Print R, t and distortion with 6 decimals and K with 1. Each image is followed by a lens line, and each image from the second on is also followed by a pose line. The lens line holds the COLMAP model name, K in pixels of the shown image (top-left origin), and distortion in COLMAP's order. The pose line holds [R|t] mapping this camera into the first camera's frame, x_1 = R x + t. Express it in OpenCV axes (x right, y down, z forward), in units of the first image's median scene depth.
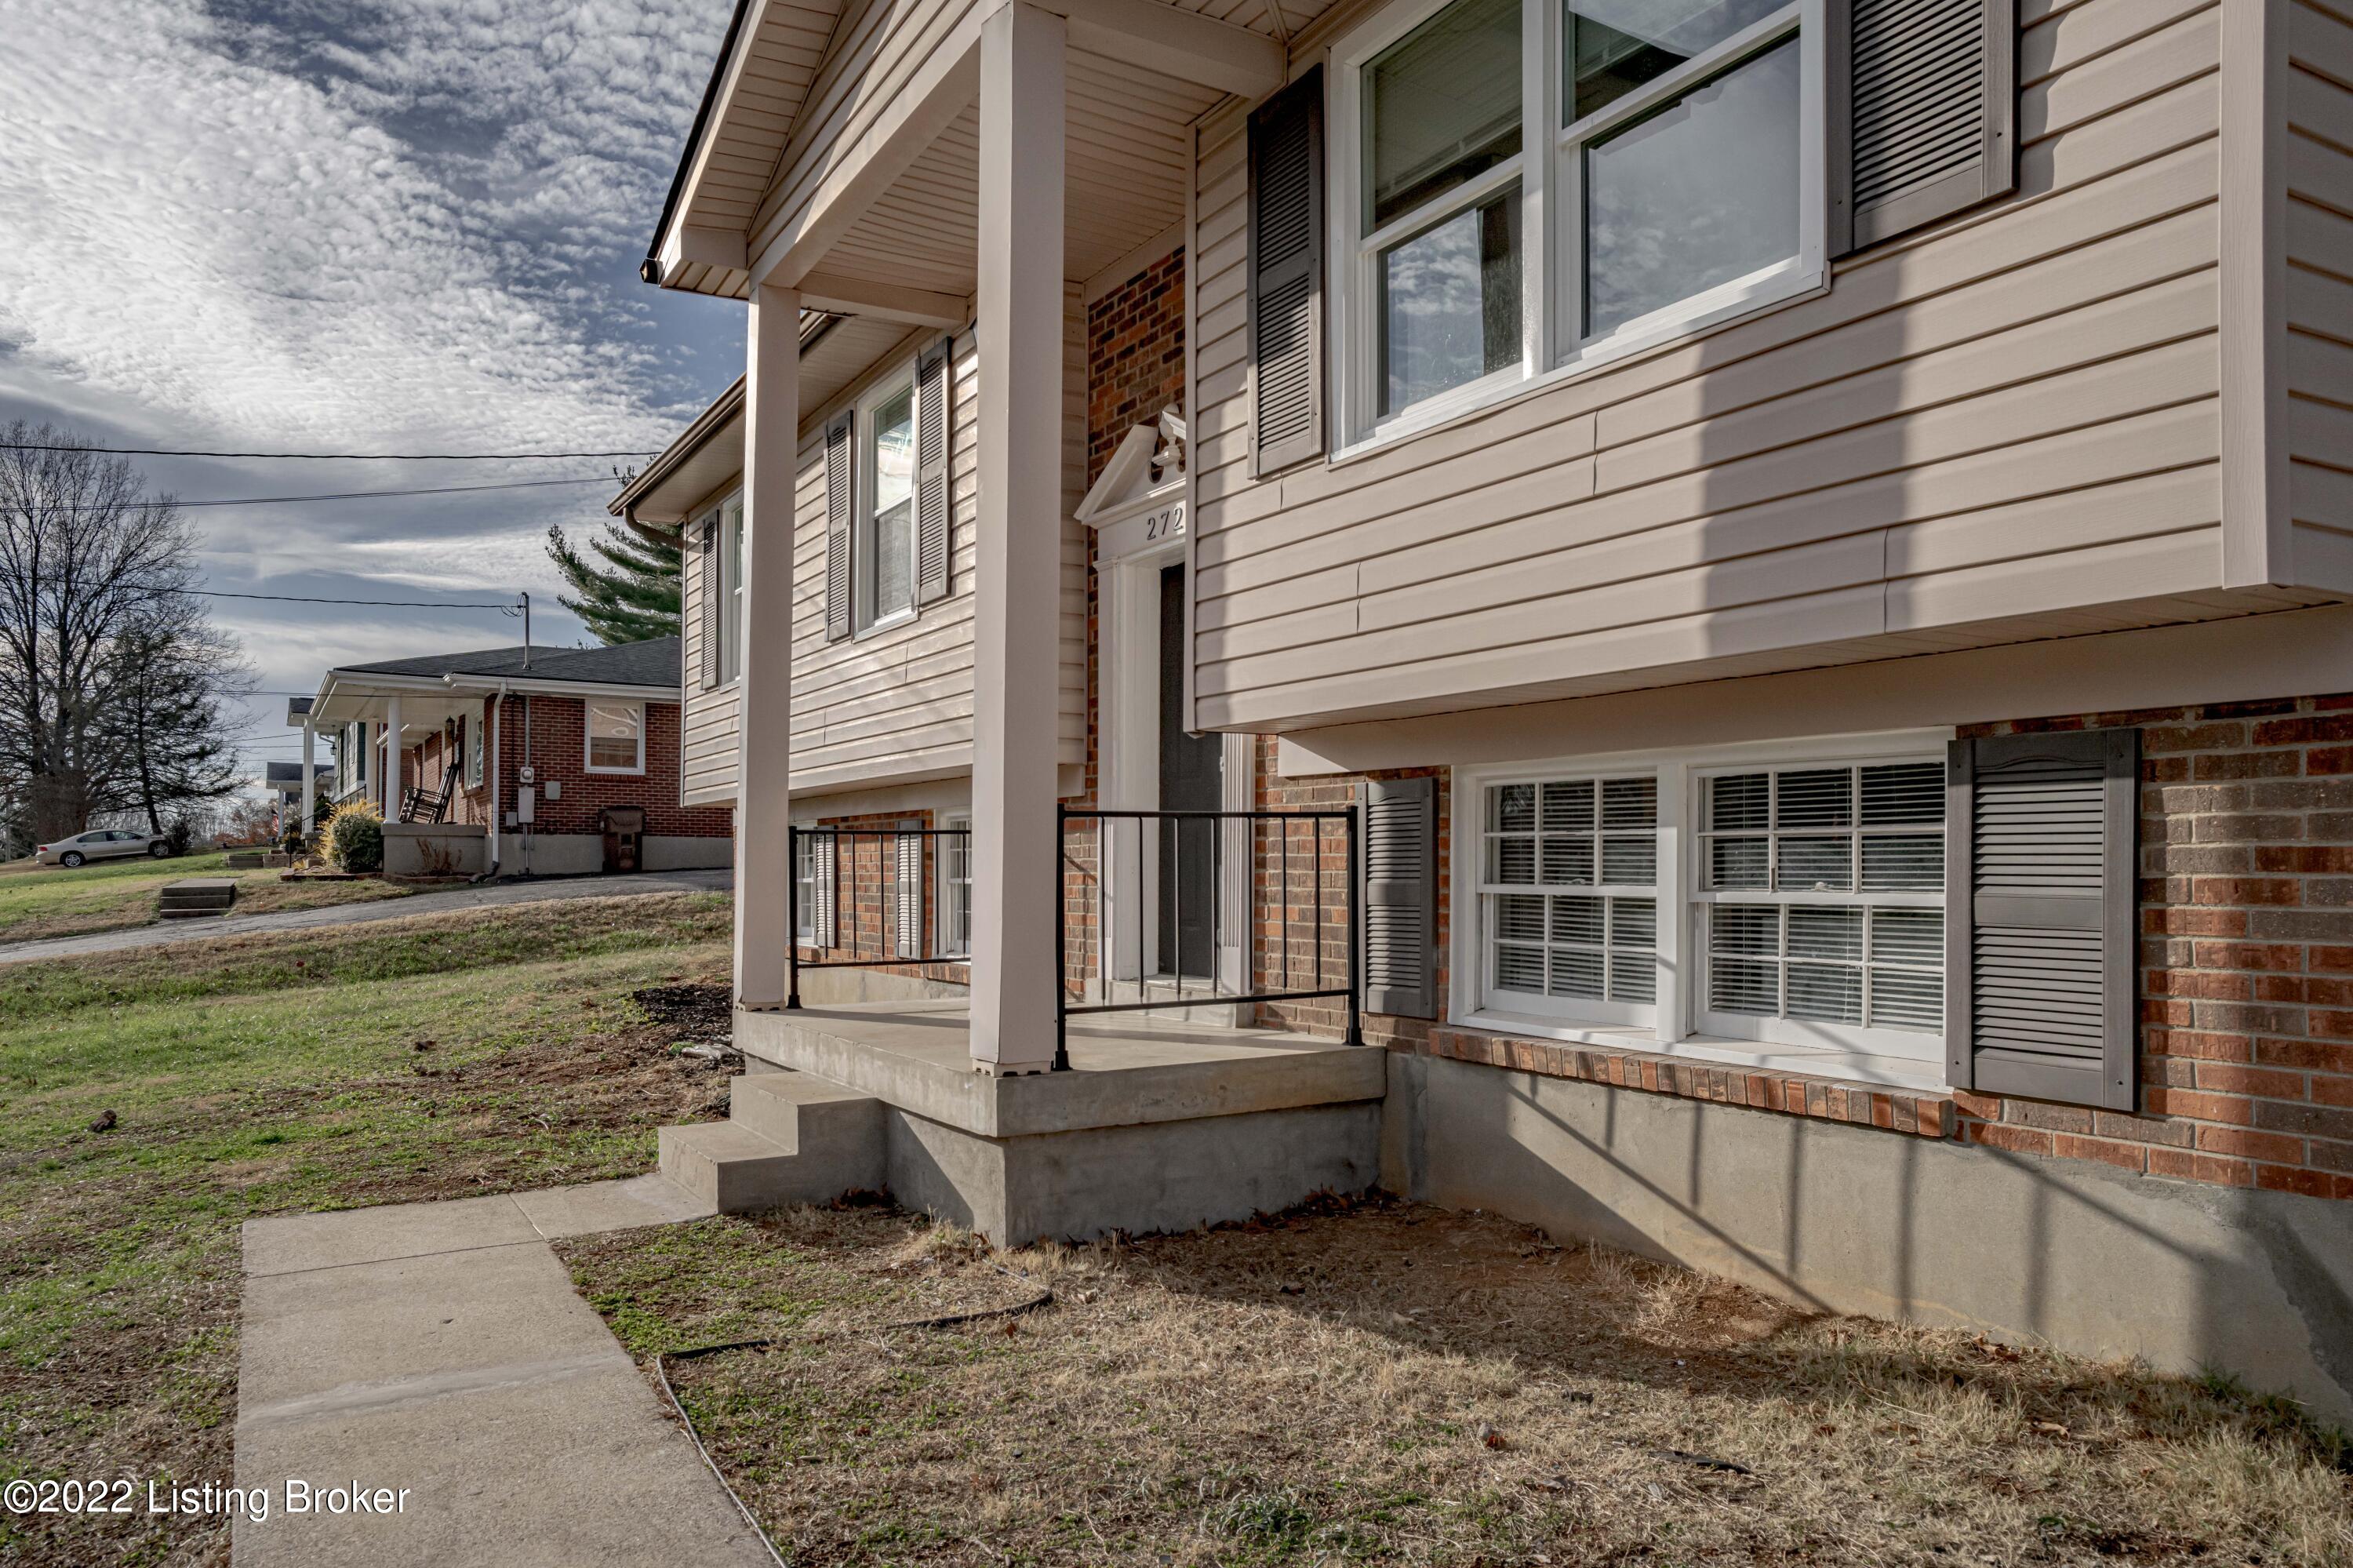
lens RADIAL K [[1554.0, 0, 1160.2], [0, 1554.0, 847.7], [0, 0, 1]] dist [0.003976, 0.007056]
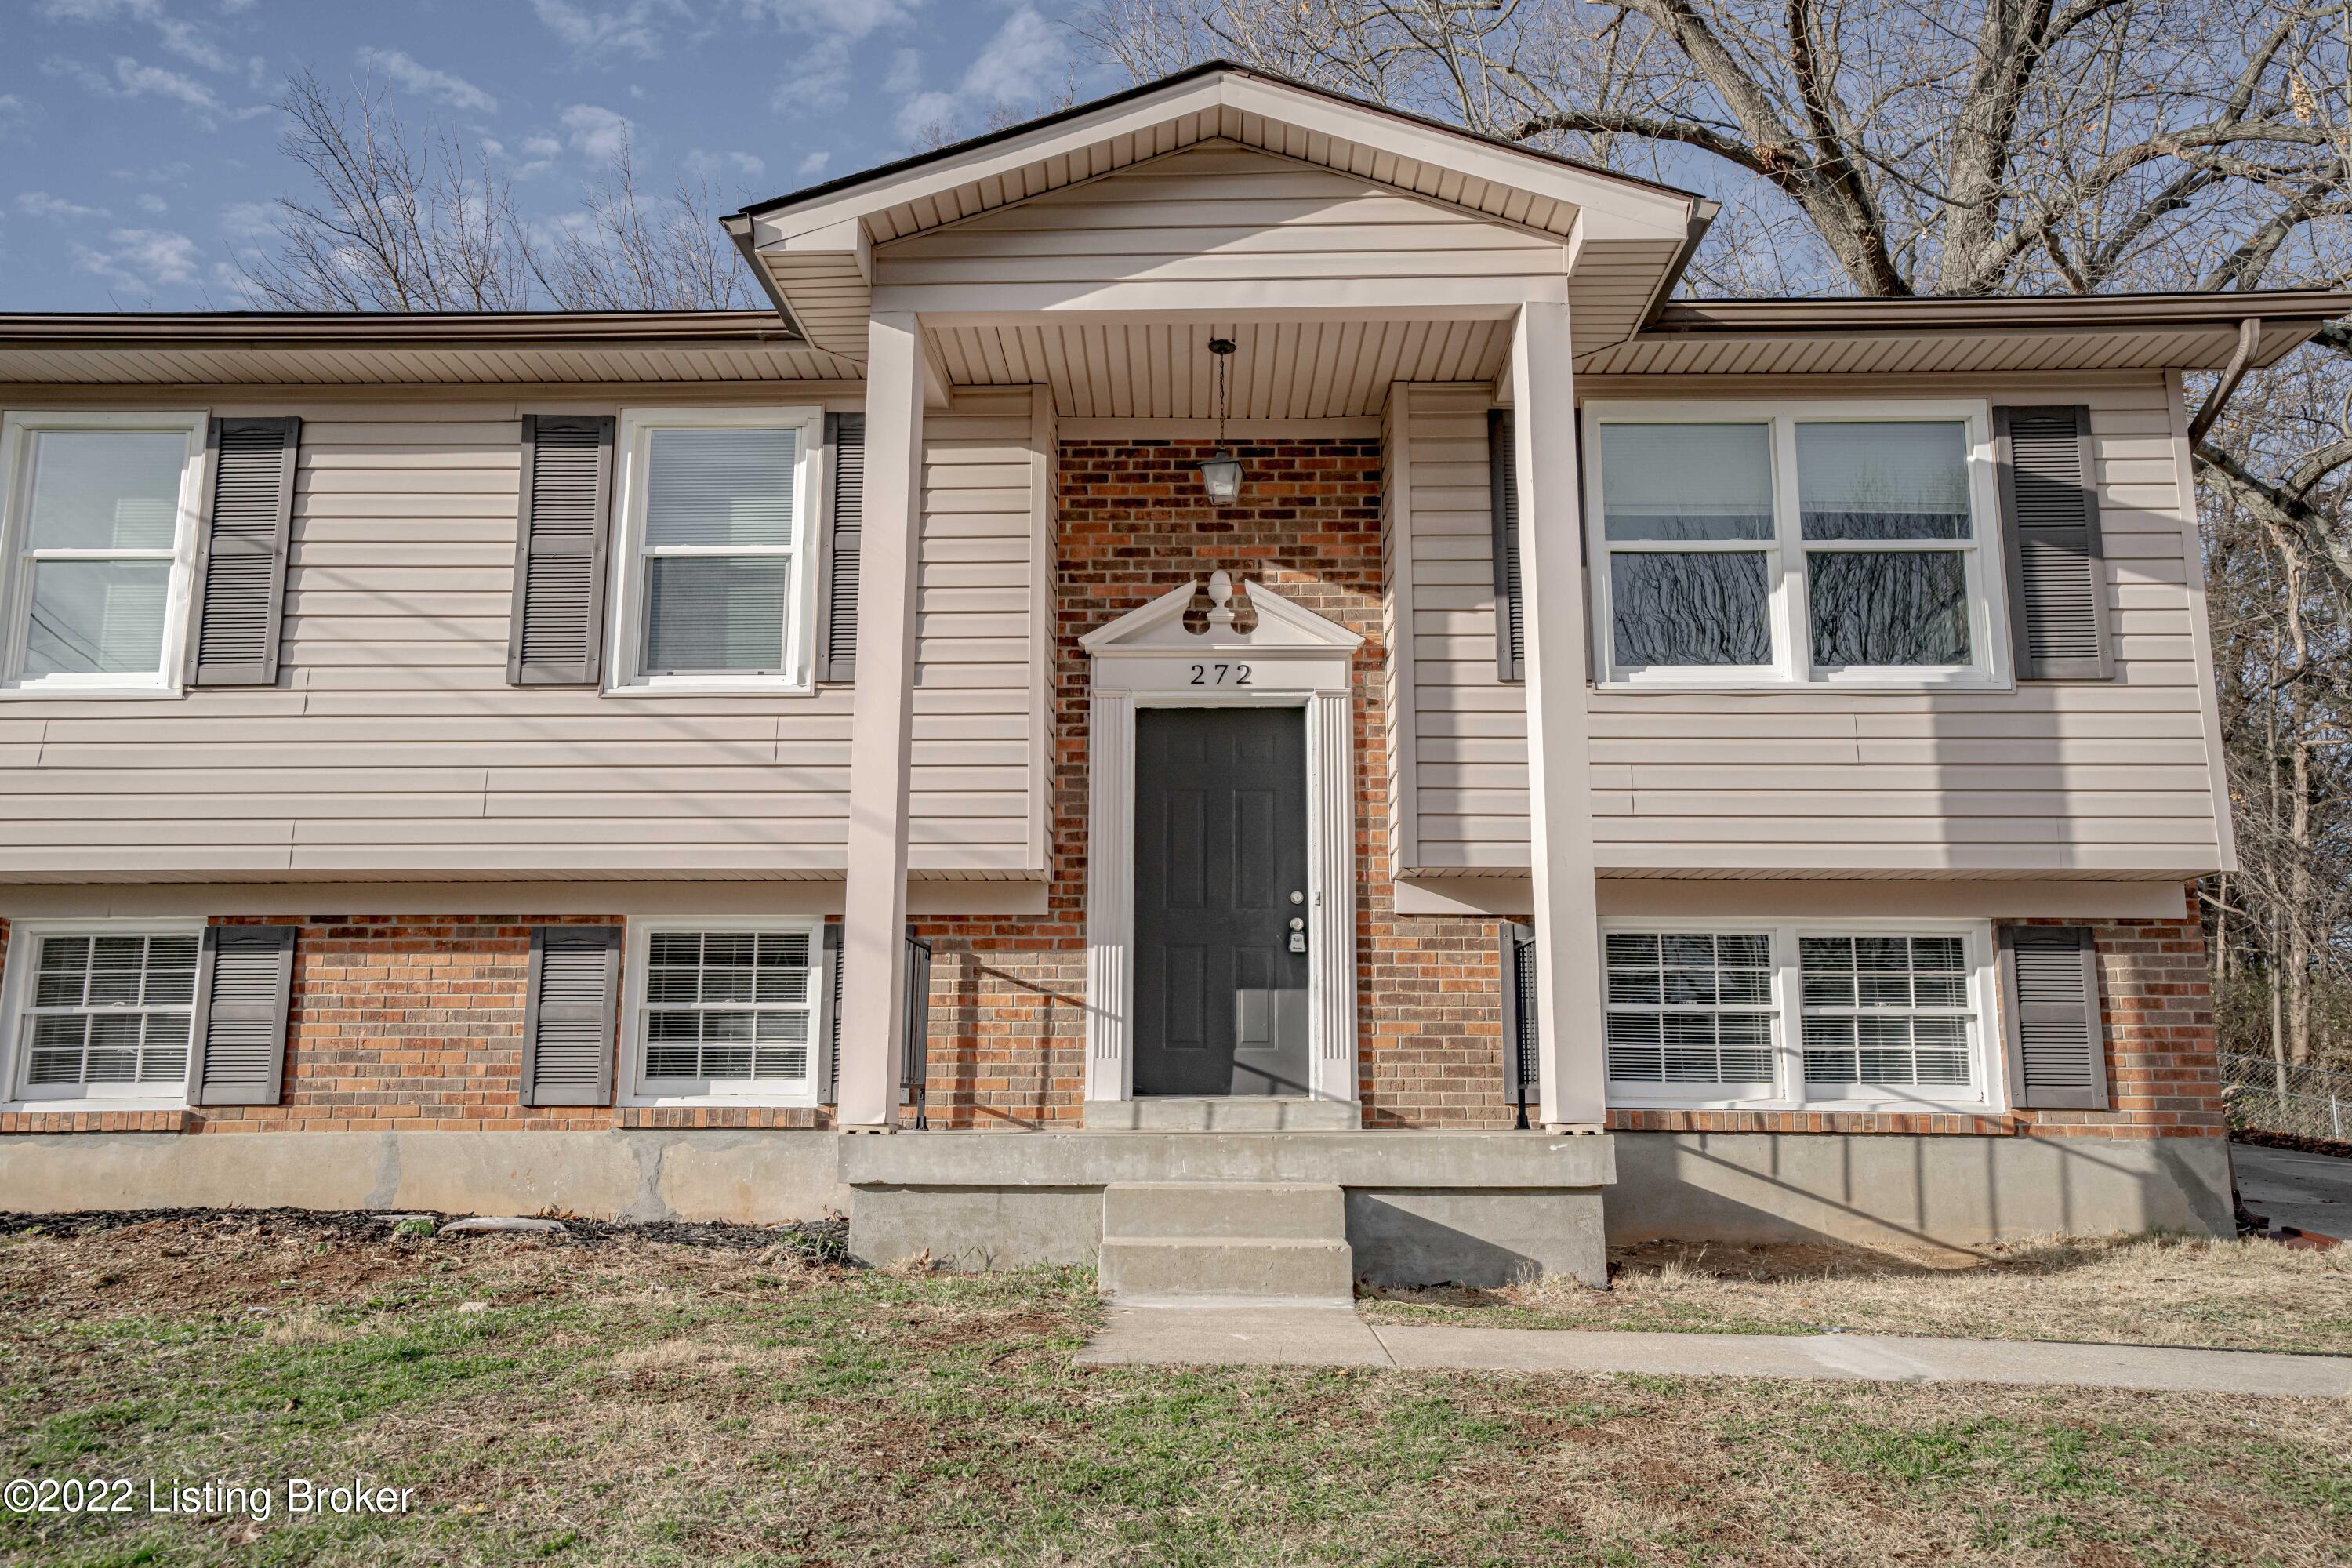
lens RADIAL K [[1770.4, 0, 1175.0], [0, 1770.4, 790.4], [0, 0, 1]] dist [0.033472, 0.013766]
pose [[0.531435, 0.153057, 0.833157, -1.966543], [-0.013863, 0.984981, -0.172105, 0.166126], [-0.846986, 0.079913, 0.525575, 0.706051]]
